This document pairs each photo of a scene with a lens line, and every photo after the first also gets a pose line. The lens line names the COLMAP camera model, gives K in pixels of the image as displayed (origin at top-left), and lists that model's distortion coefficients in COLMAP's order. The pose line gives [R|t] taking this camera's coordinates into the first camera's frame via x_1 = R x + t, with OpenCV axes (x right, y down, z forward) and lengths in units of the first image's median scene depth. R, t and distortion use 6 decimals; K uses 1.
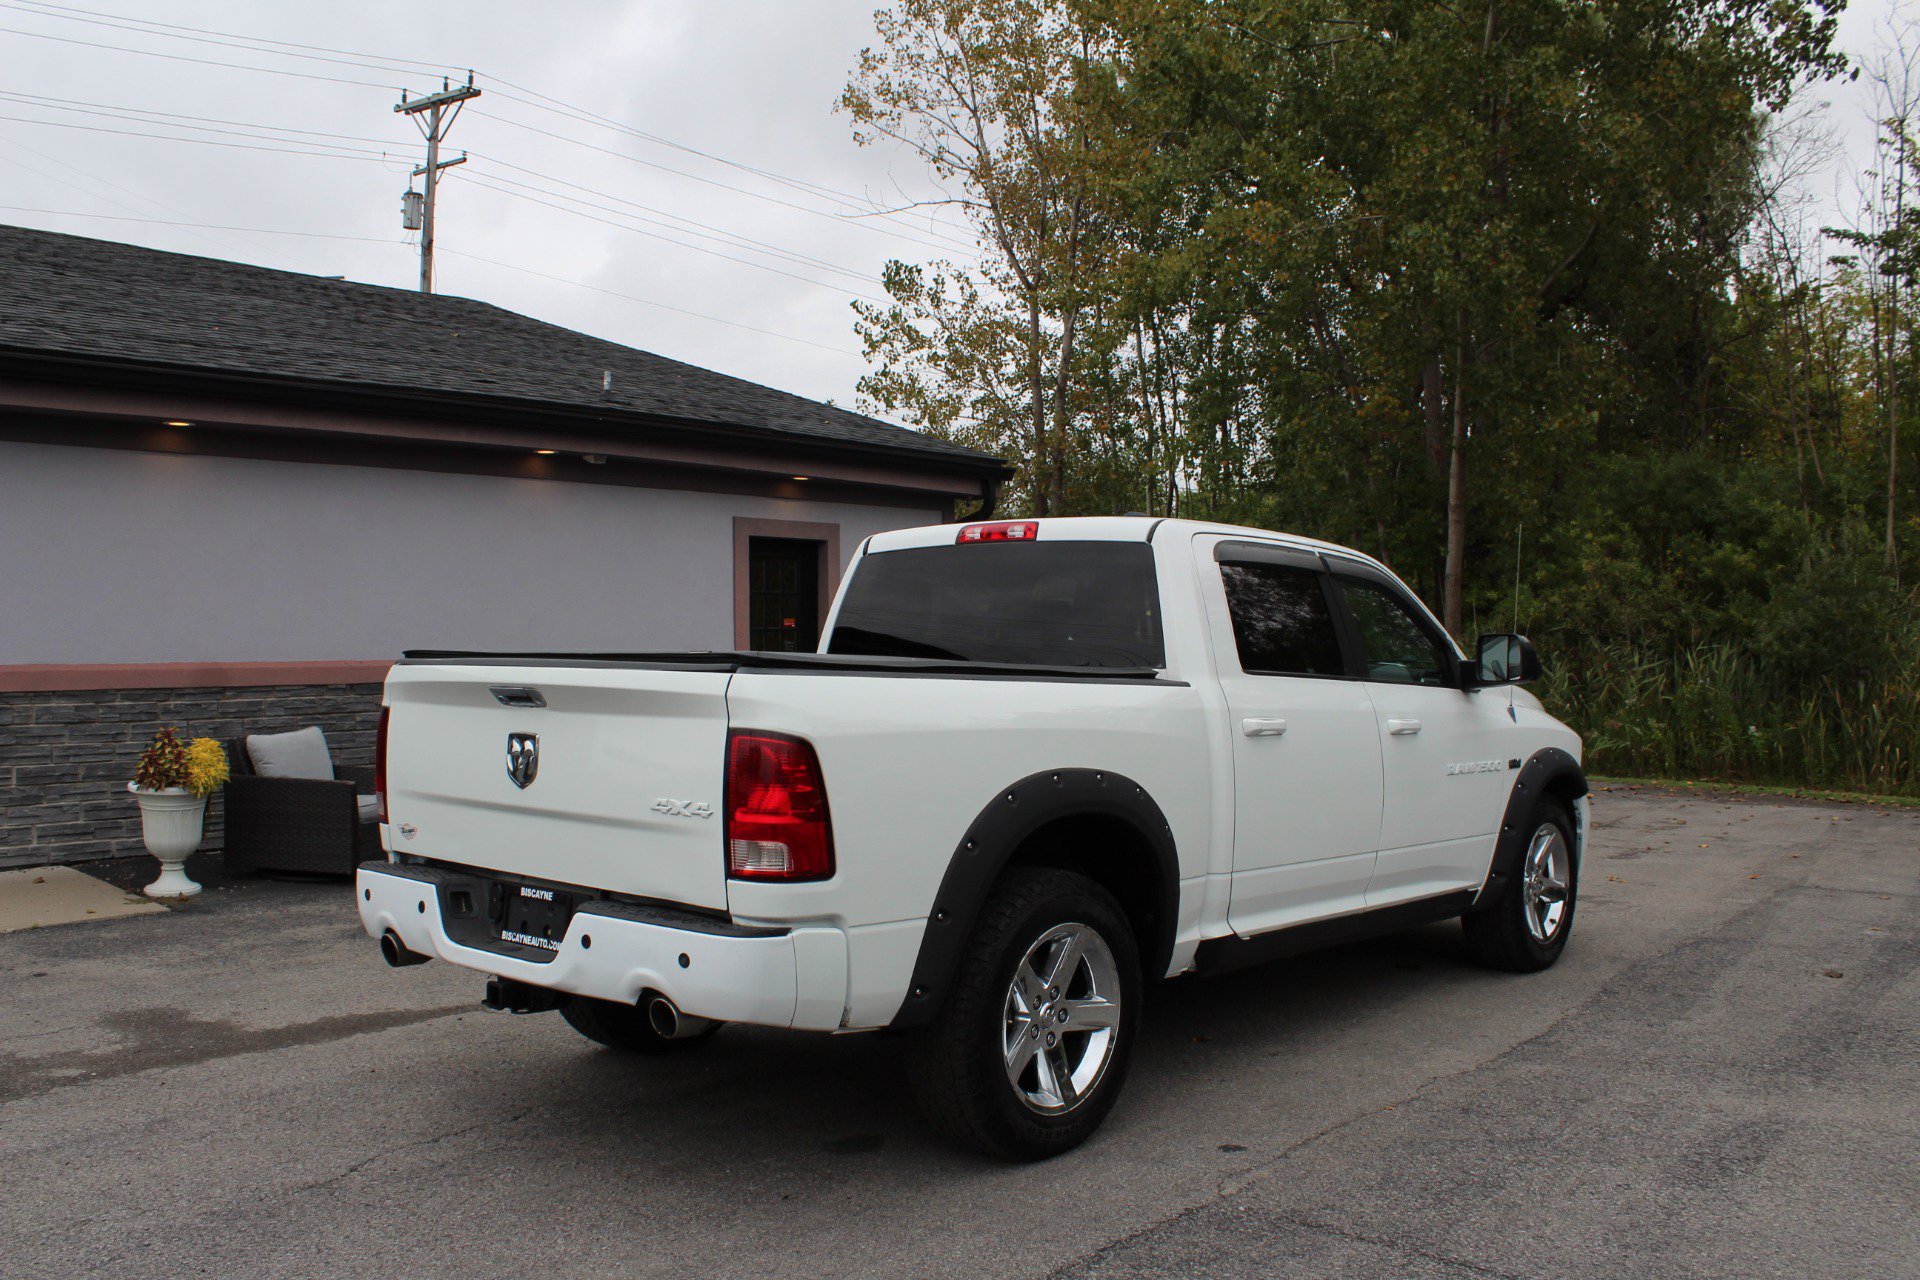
lens RADIAL K [[1658.2, 0, 953.3], [0, 1658.2, 664.7], [0, 0, 1]] dist [-0.163421, 0.155374]
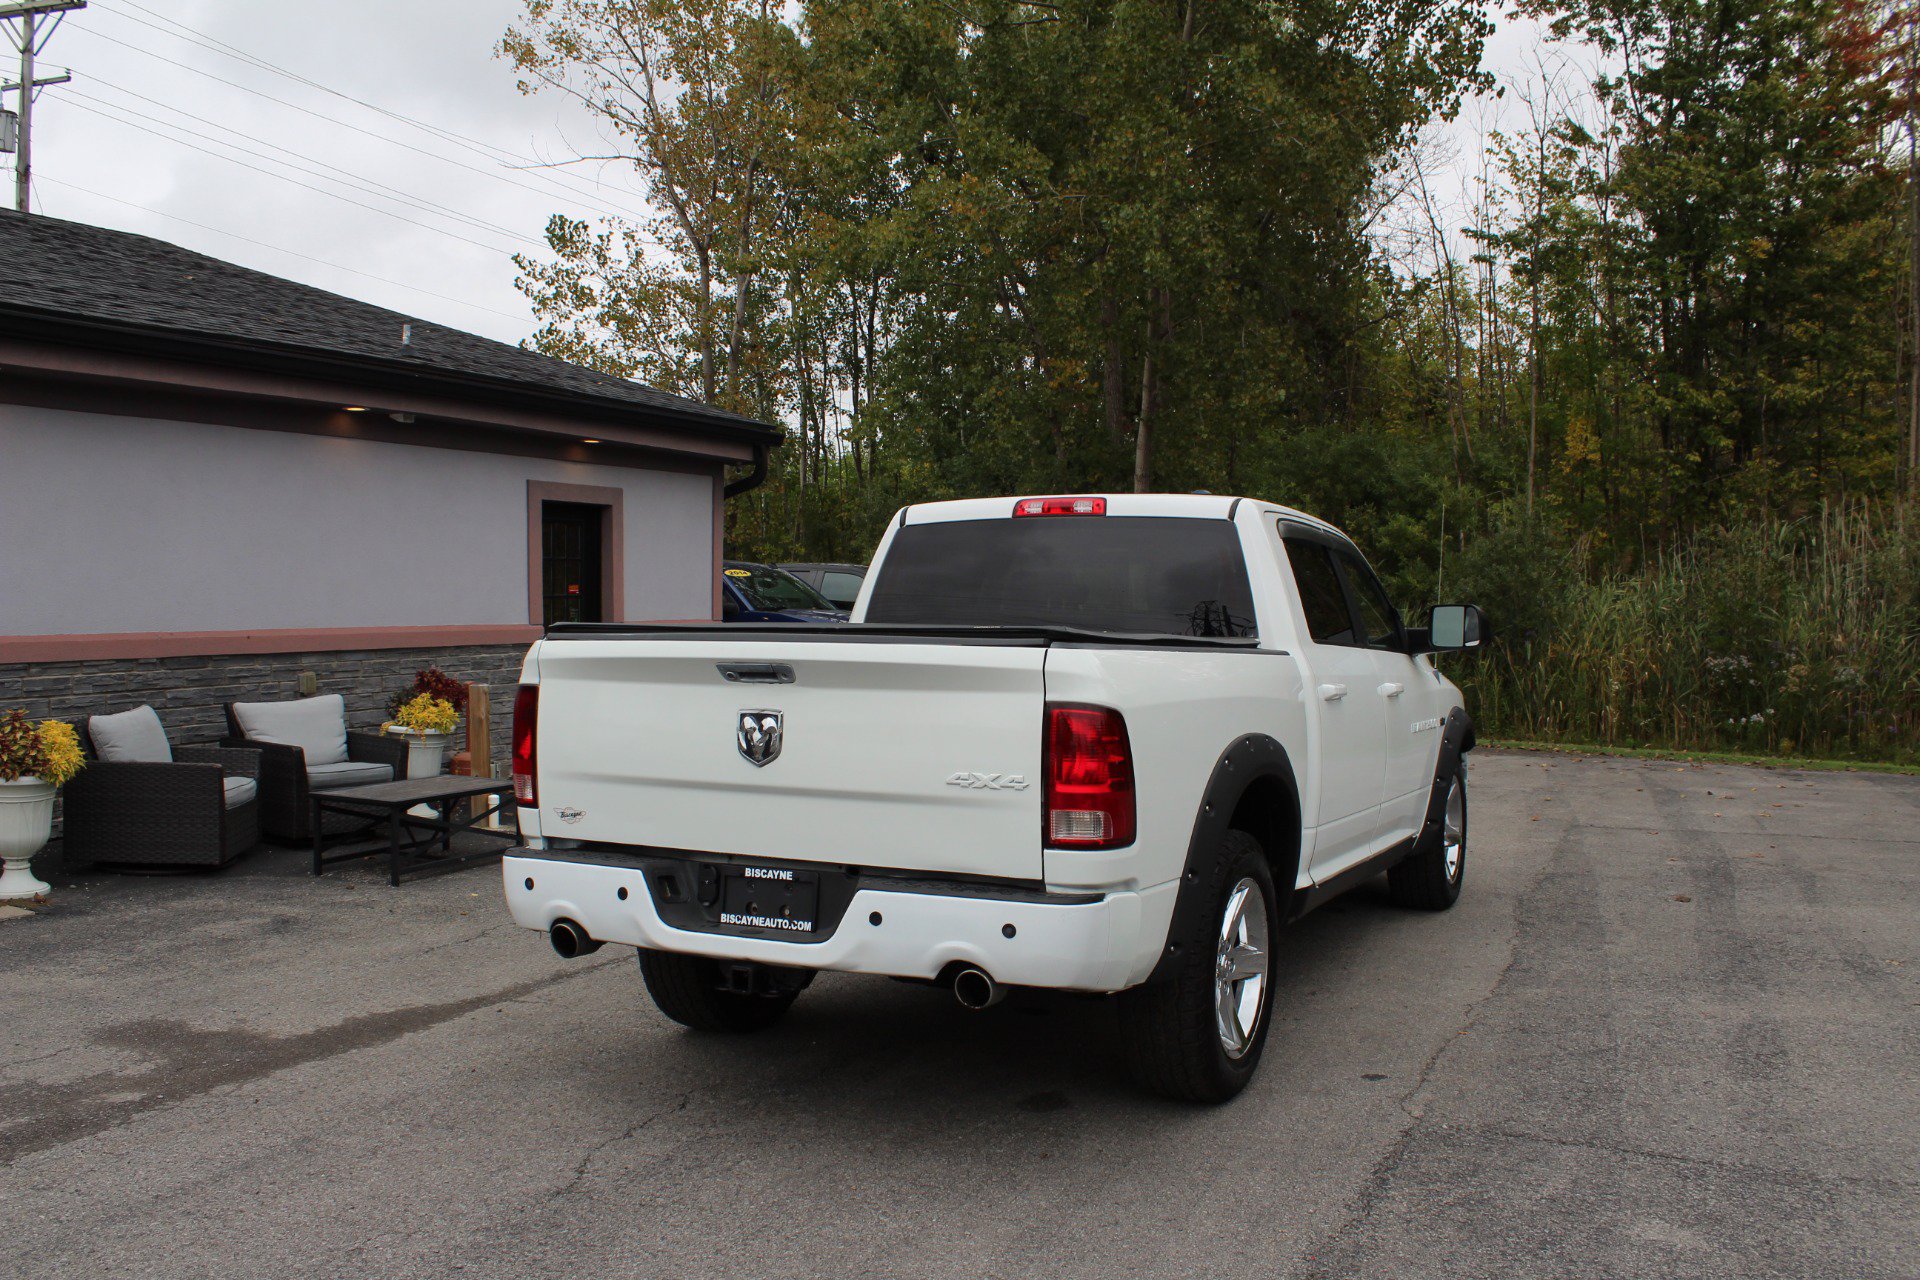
lens RADIAL K [[1658.2, 0, 953.3], [0, 1658.2, 664.7], [0, 0, 1]] dist [-0.163421, 0.155374]
pose [[0.967768, -0.010699, 0.251615, -0.133066], [0.004975, 0.999714, 0.023372, -0.002602], [-0.251793, -0.021367, 0.967545, 0.006770]]
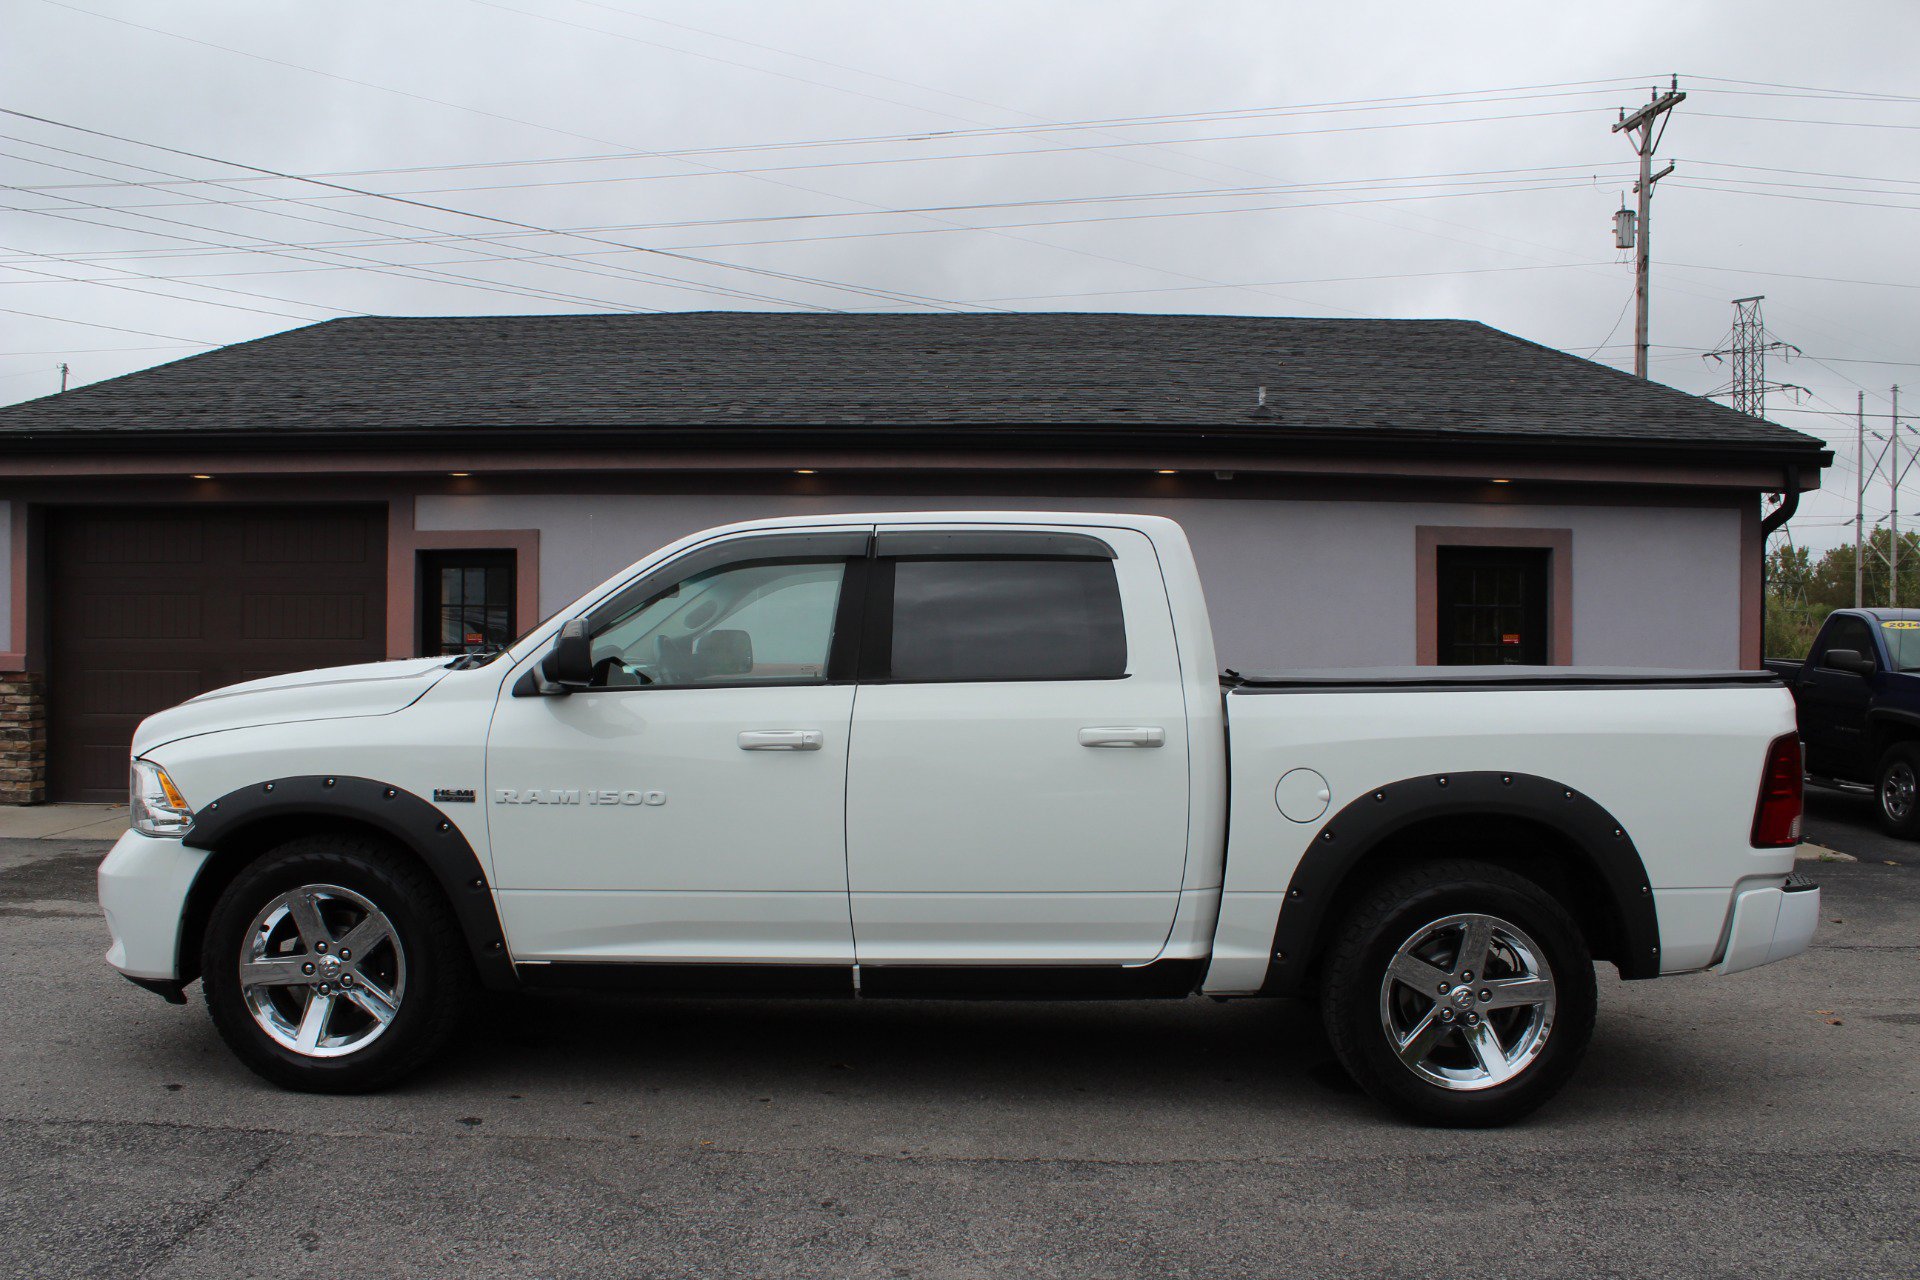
lens RADIAL K [[1628.1, 0, 955.7], [0, 1628.1, 663.3], [0, 0, 1]] dist [-0.166788, 0.155079]
pose [[0.640300, 0.014170, -0.767994, 0.403260], [-0.027776, 0.999603, -0.004714, 0.000880], [0.767622, 0.024350, 0.640440, 0.207237]]
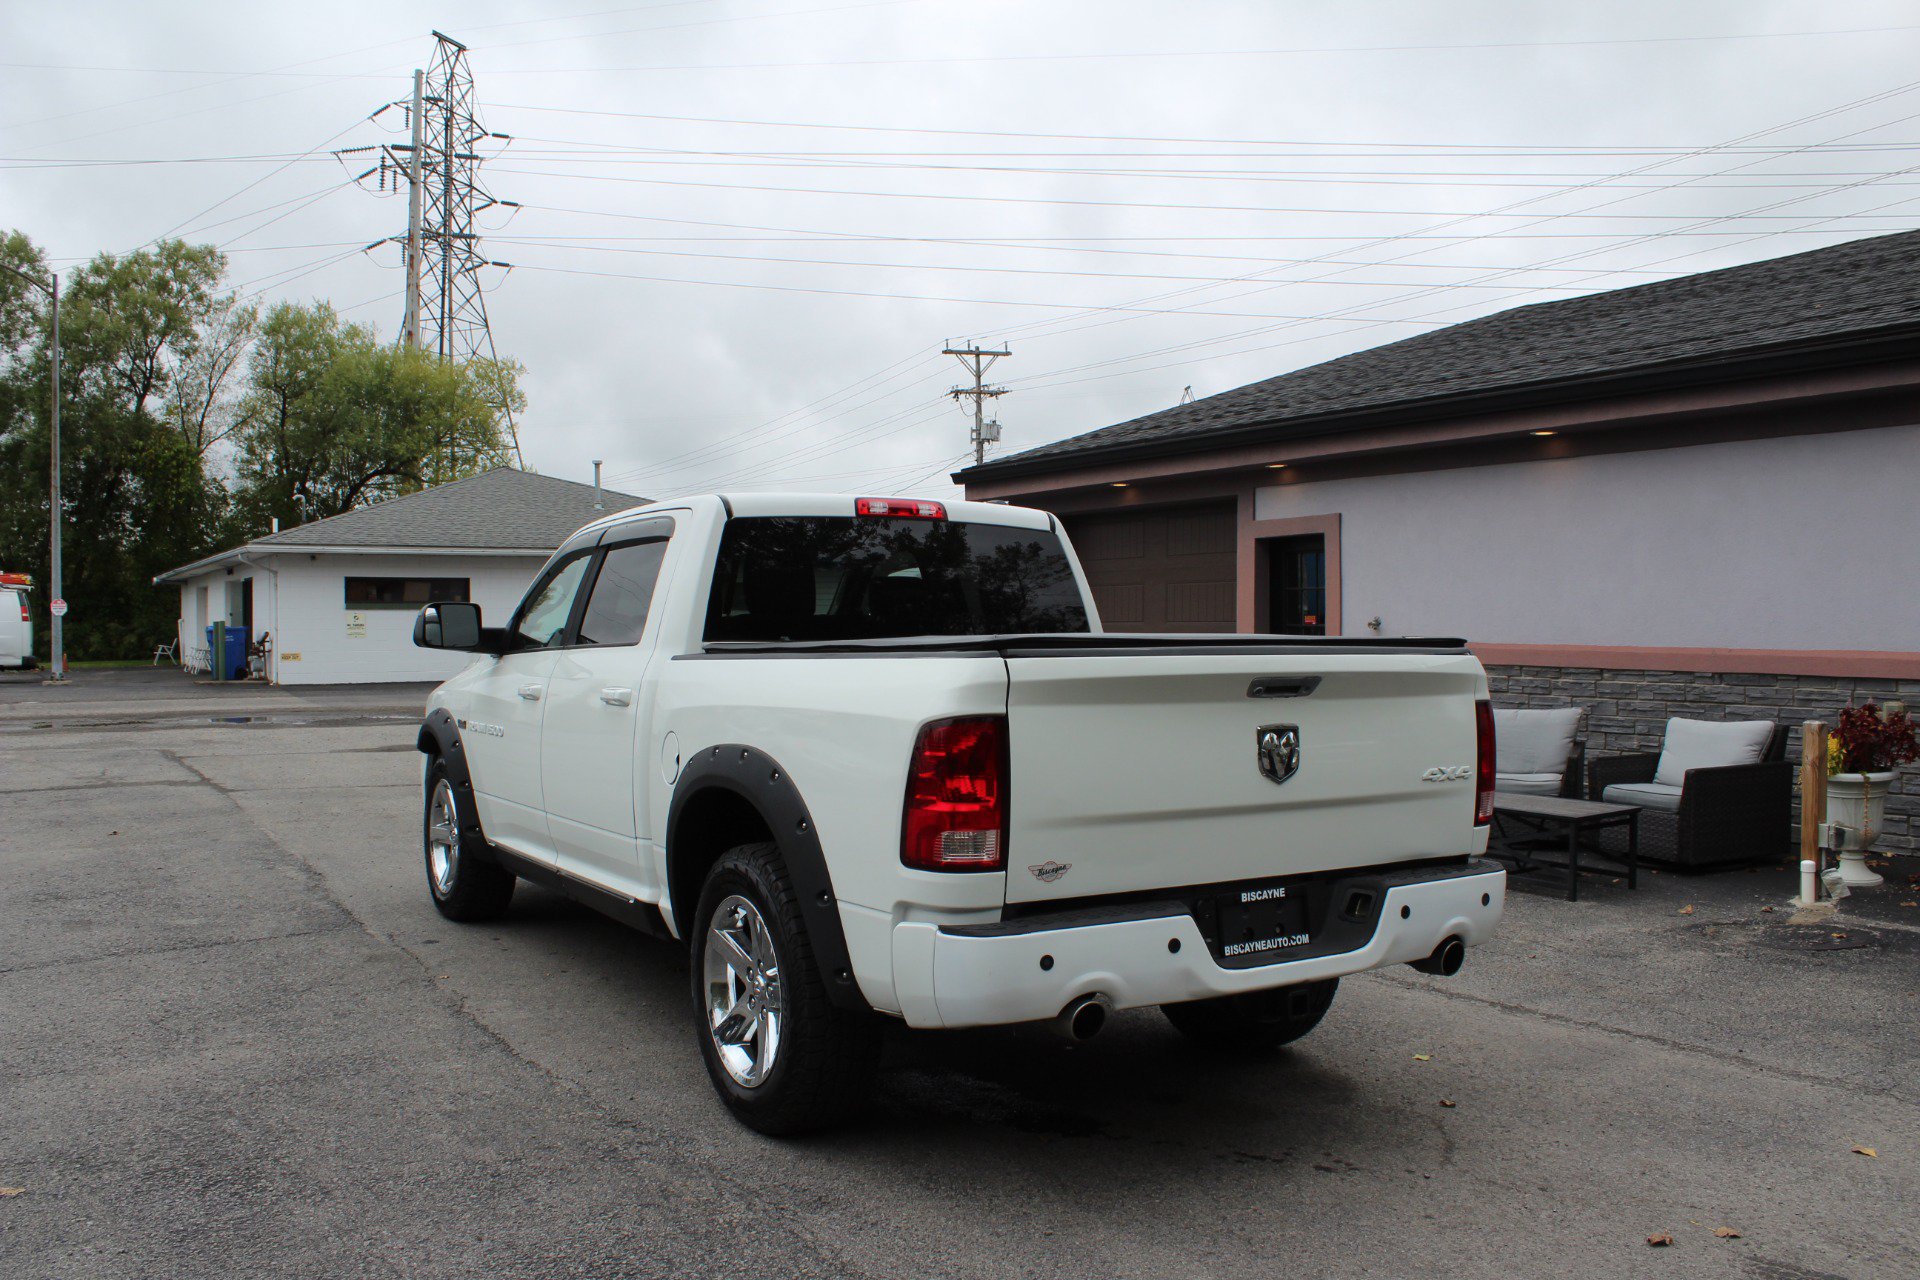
lens RADIAL K [[1628.1, 0, 955.7], [0, 1628.1, 663.3], [0, 0, 1]] dist [-0.166788, 0.155079]
pose [[-0.296136, 0.021271, -0.954909, 0.514183], [-0.025458, 0.999221, 0.030153, -0.008123], [0.954806, 0.033240, -0.295364, 0.677980]]
